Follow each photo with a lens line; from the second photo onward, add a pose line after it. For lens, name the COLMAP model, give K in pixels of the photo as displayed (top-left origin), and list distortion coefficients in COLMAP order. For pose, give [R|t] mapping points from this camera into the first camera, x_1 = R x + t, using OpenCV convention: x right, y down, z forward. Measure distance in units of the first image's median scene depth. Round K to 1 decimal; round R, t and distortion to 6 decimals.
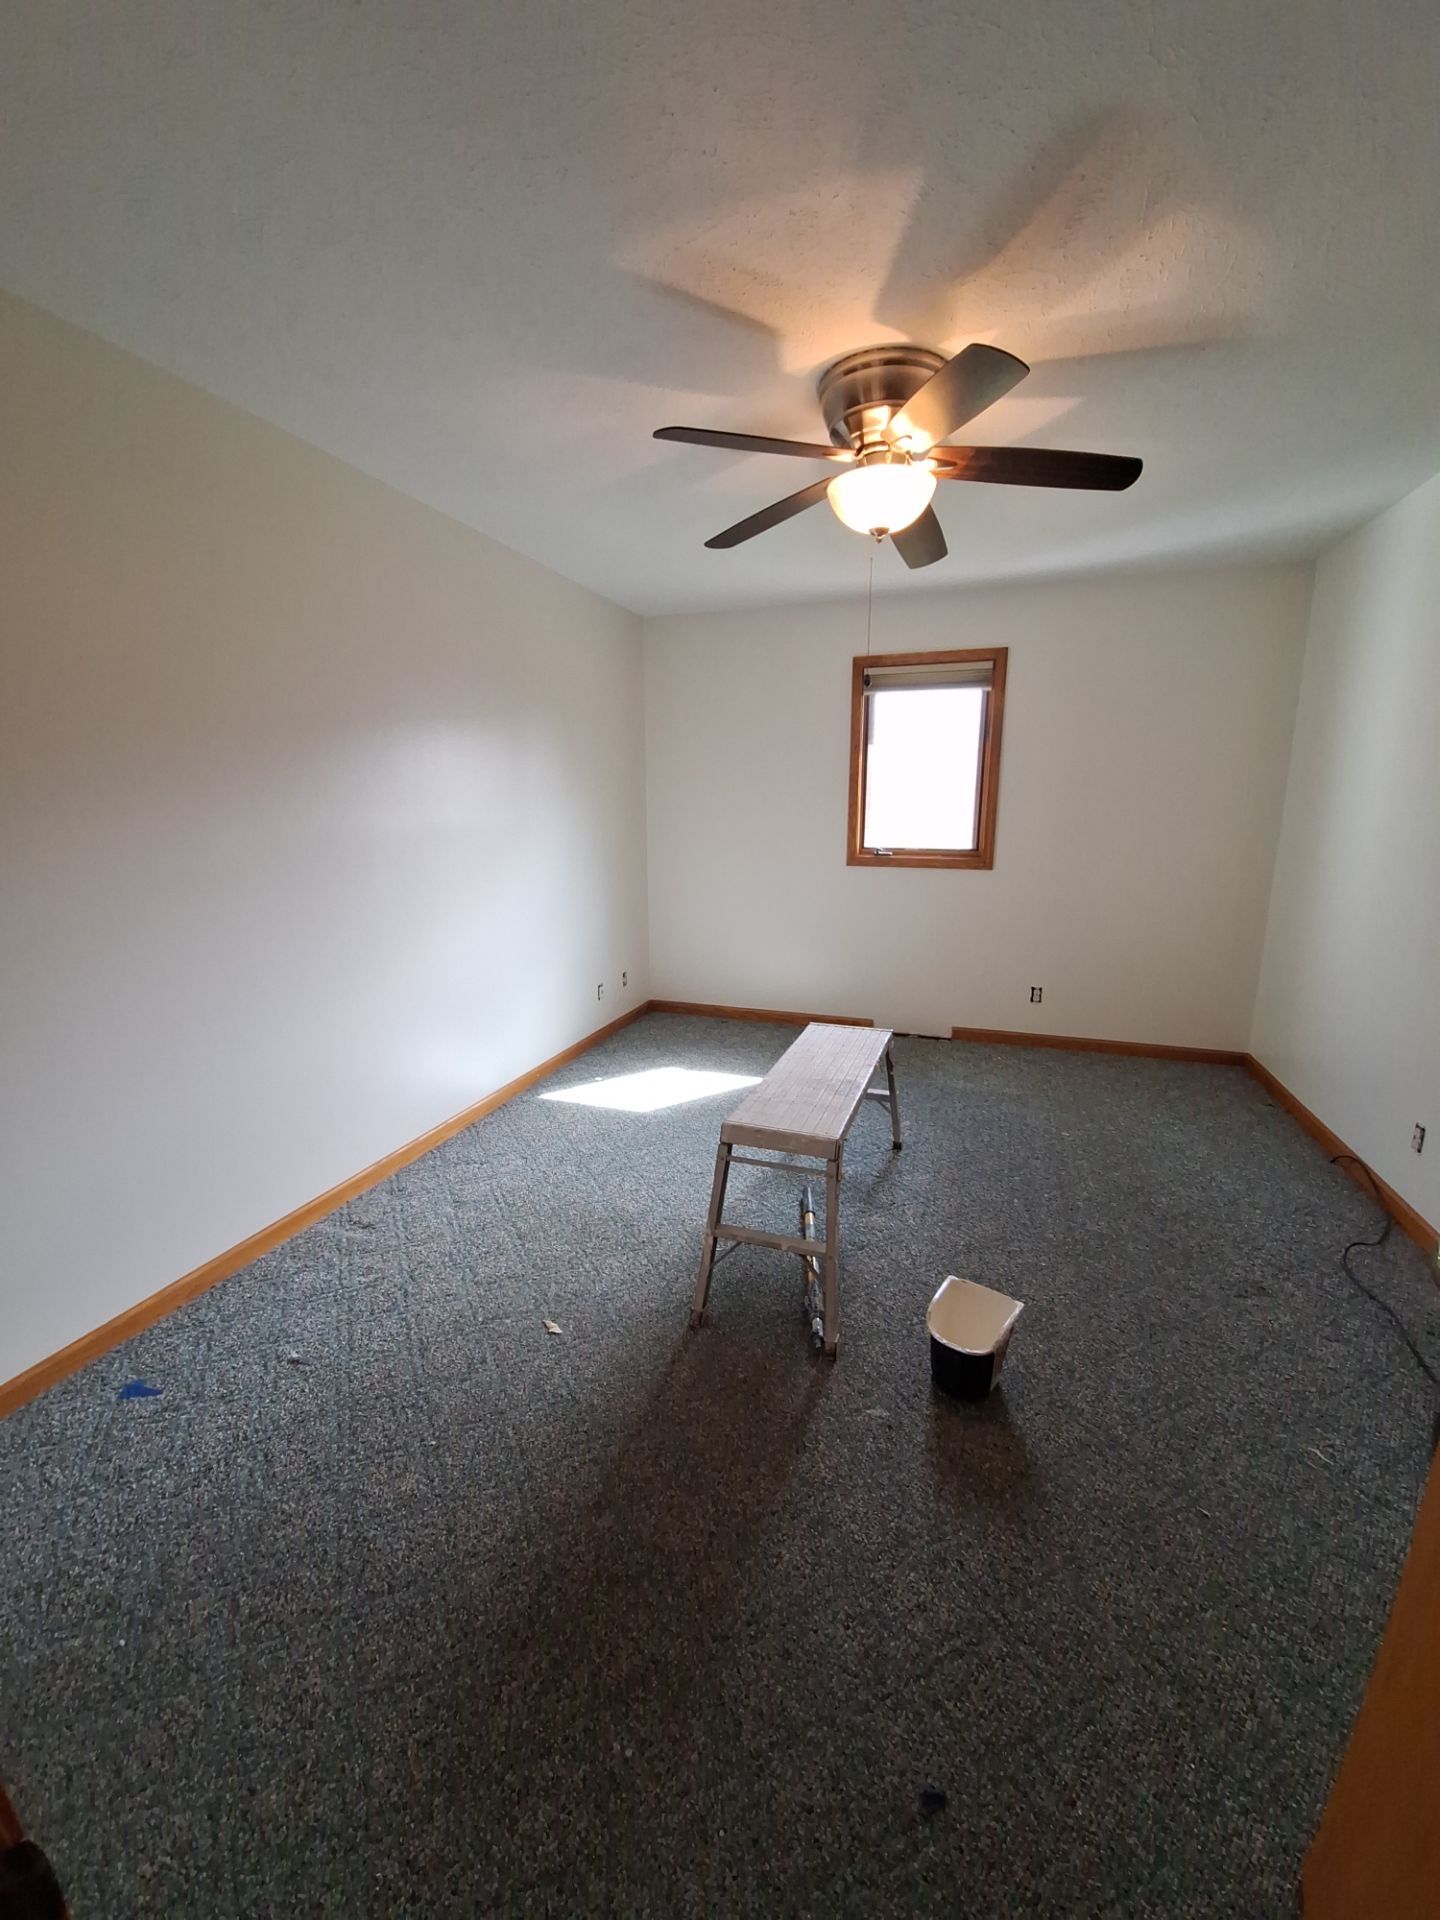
lens RADIAL K [[759.1, 0, 720.8], [0, 759.1, 953.6], [0, 0, 1]] dist [-0.010198, -0.004917]
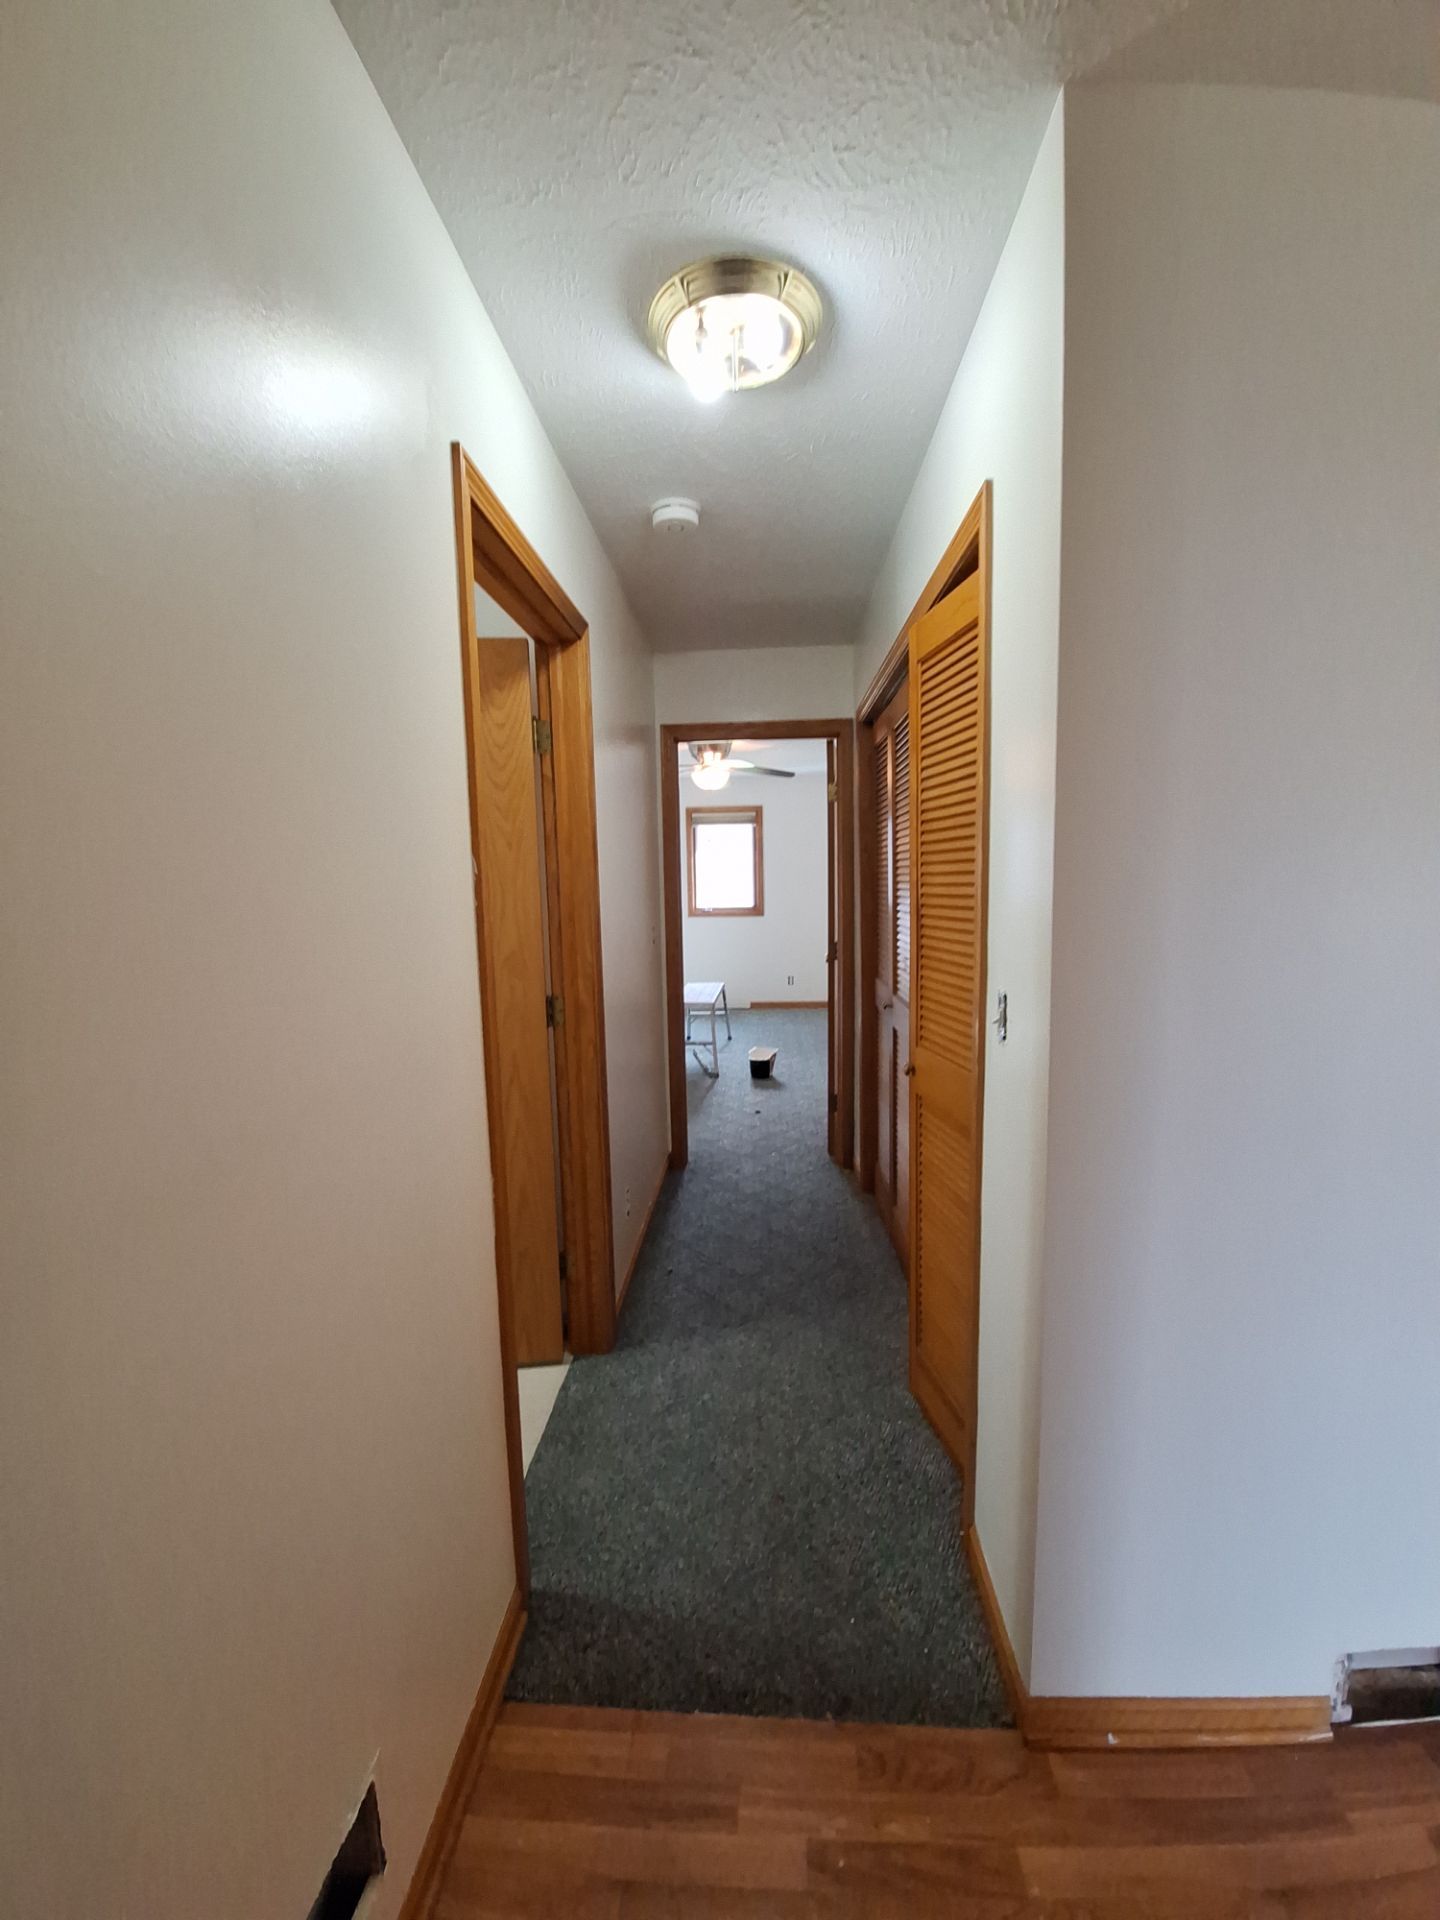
lens RADIAL K [[759.1, 0, 718.3], [0, 759.1, 961.6], [0, 0, 1]] dist [-0.010198, -0.004917]
pose [[0.965420, -0.050733, 0.255714, -0.261842], [0.072116, 0.994577, -0.074944, 0.144449], [-0.250525, 0.090794, 0.963843, -0.850105]]
